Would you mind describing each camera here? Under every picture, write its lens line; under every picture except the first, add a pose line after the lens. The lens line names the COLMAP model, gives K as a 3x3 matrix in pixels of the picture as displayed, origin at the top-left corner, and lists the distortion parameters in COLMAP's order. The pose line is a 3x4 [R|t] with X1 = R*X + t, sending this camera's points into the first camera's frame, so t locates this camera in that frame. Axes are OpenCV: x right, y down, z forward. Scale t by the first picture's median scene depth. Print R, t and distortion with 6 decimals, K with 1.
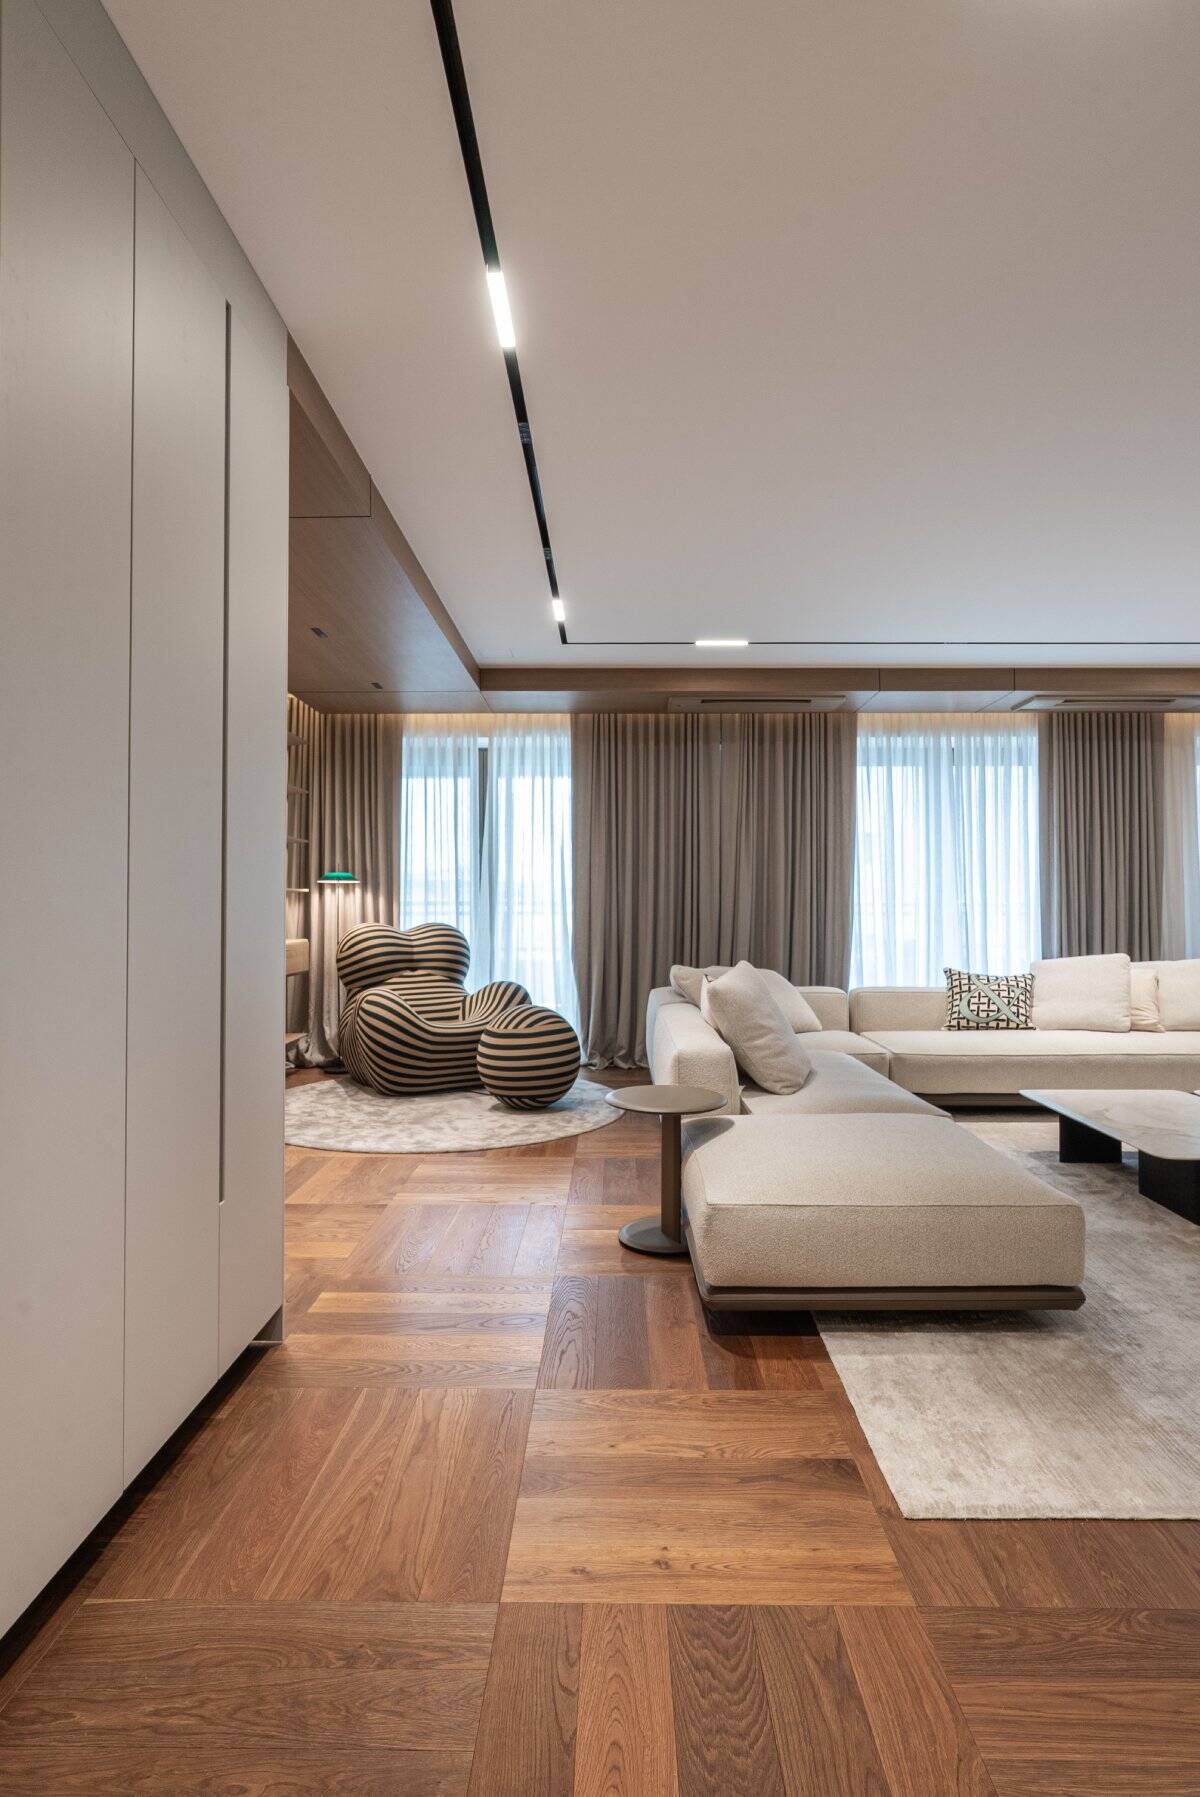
lens RADIAL K [[923.0, 0, 594.1], [0, 923.0, 887.8], [0, 0, 1]] dist [-0.014407, 0.006736]
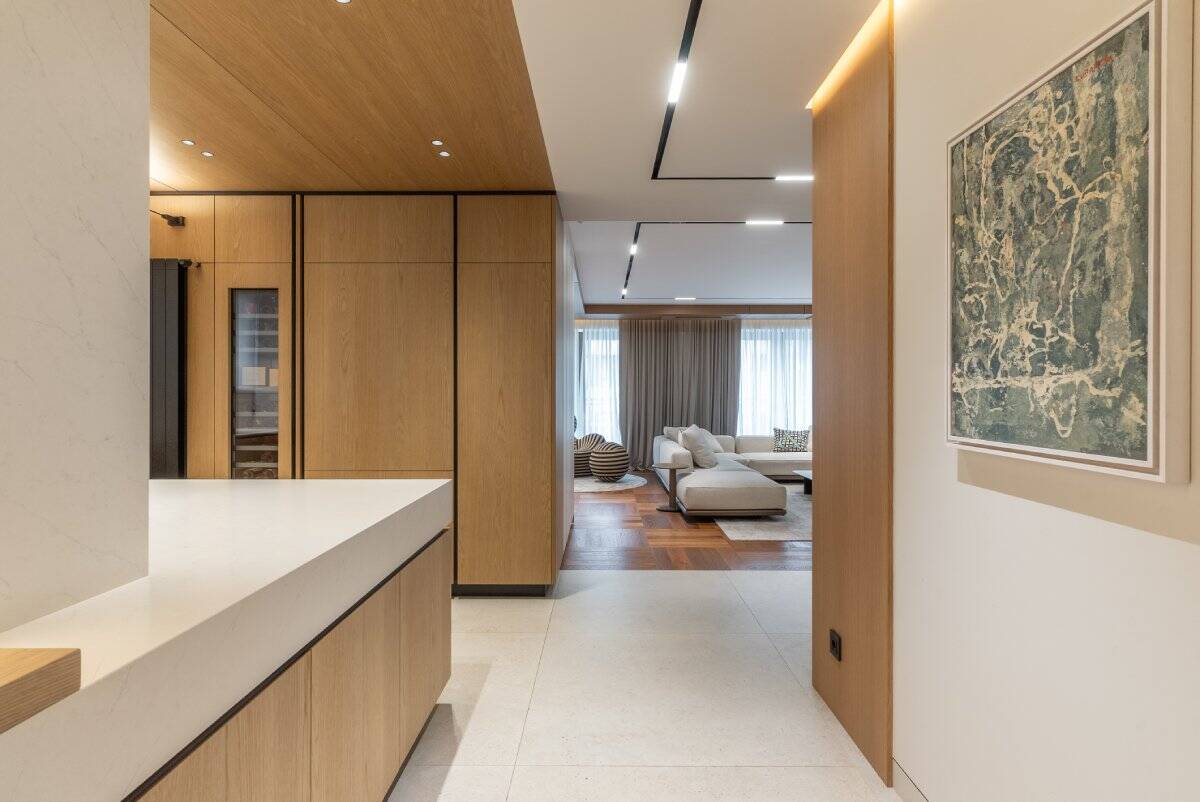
lens RADIAL K [[616.3, 0, 597.3], [0, 616.3, 396.4], [0, 0, 1]] dist [-0.014407, 0.006736]
pose [[0.999856, 0.001285, 0.016903, -0.151325], [-0.001761, 0.999601, 0.028188, -0.053025], [-0.016860, -0.028214, 0.999460, -0.800664]]
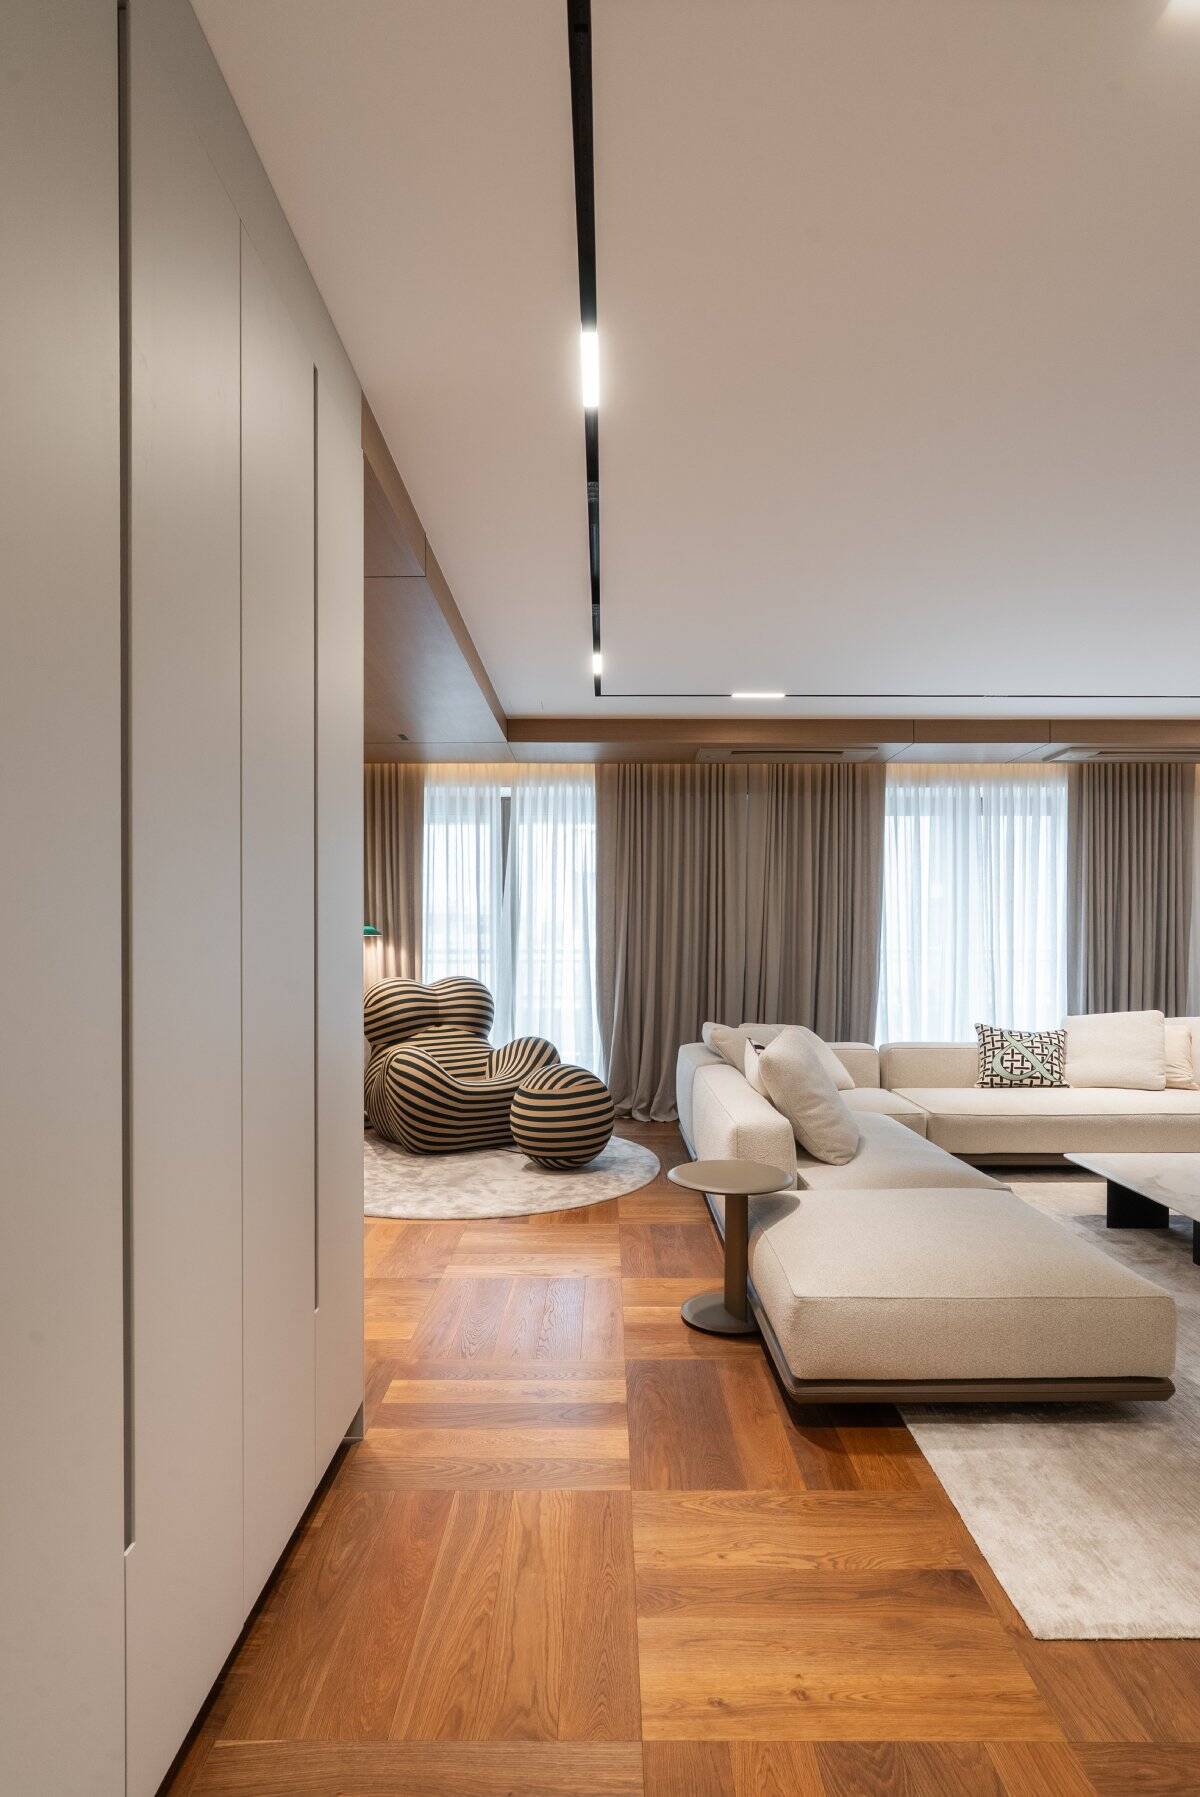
lens RADIAL K [[923.0, 0, 589.6], [0, 923.0, 948.0], [0, 0, 1]] dist [-0.014407, 0.006736]
pose [[0.999970, -0.000060, 0.007803, -0.055563], [-0.000176, 0.999544, 0.030199, -0.030938], [-0.007801, -0.030199, 0.999513, 0.017401]]
